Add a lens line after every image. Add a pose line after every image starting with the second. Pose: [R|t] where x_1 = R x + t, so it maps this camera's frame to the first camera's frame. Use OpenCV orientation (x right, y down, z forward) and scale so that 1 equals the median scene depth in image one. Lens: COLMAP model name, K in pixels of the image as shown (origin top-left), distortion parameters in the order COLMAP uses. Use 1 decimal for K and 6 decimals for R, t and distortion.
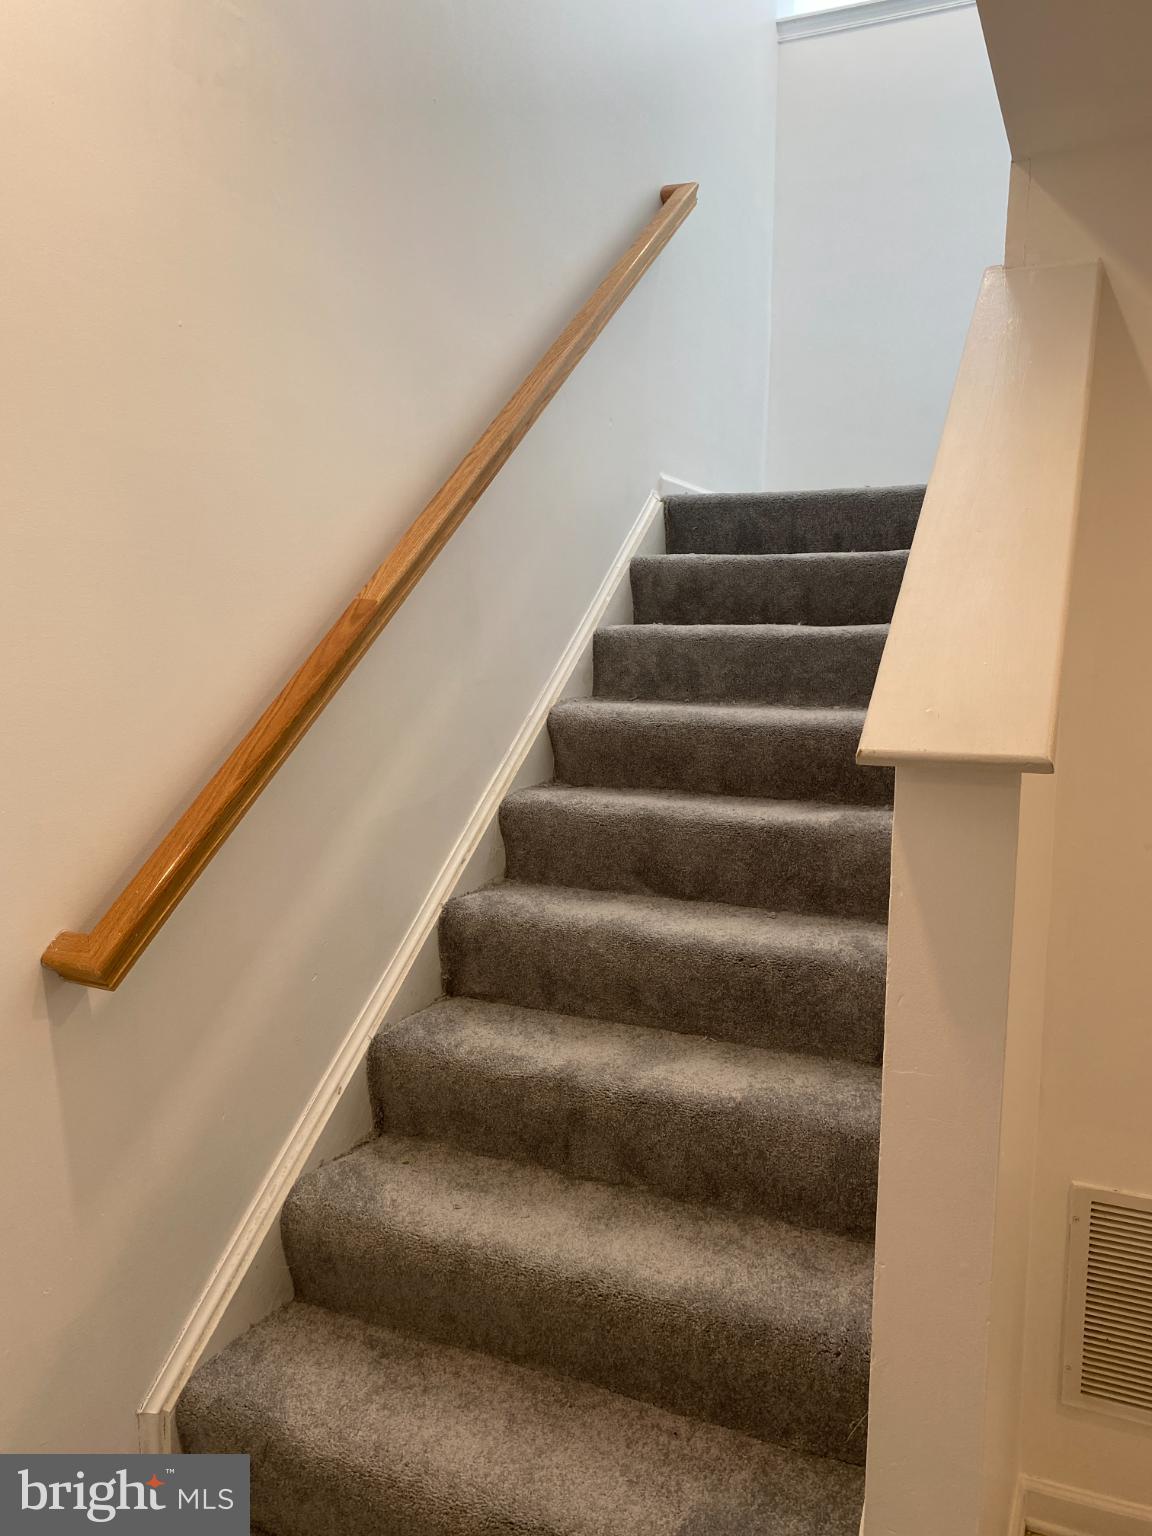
lens RADIAL K [[1172.6, 0, 577.1], [0, 1172.6, 768.8], [0, 0, 1]] dist [0.000277, -0.001150]
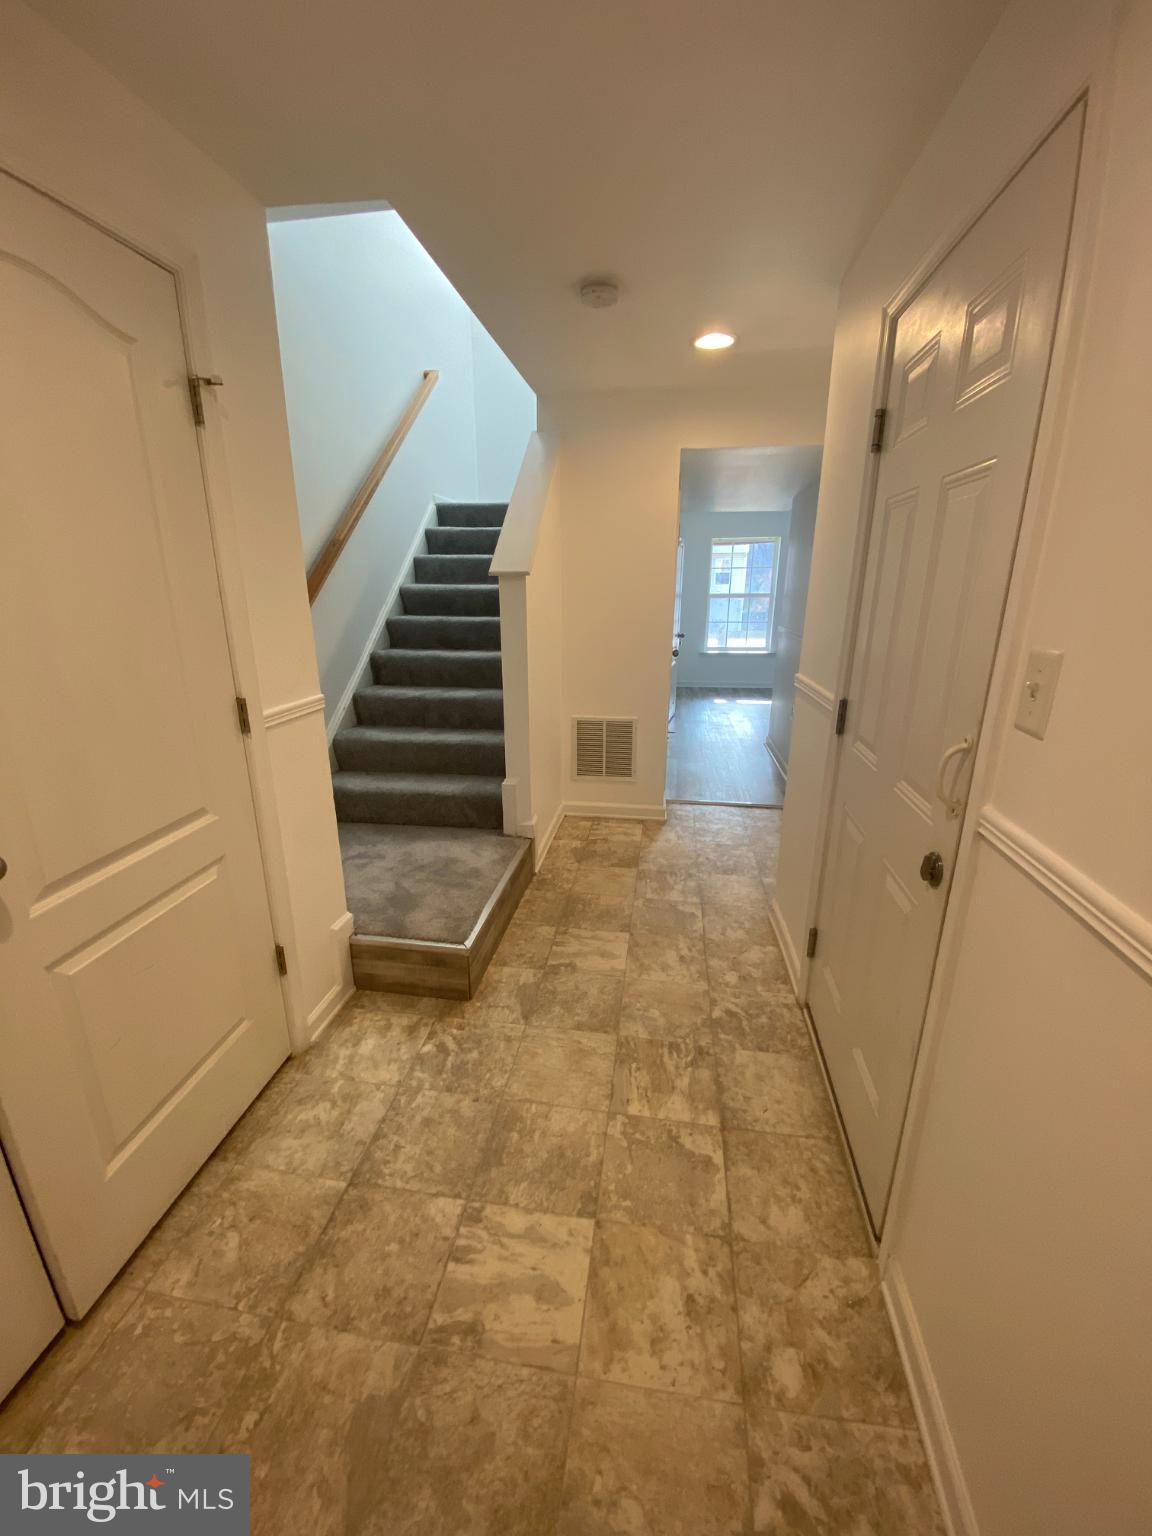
lens RADIAL K [[620.5, 0, 580.6], [0, 620.5, 764.2], [0, 0, 1]] dist [-0.017098, -0.007417]
pose [[0.959748, -0.099801, 0.262534, -0.039103], [0.052823, 0.982197, 0.180272, 0.117383], [-0.275851, -0.159148, 0.947934, -0.535096]]
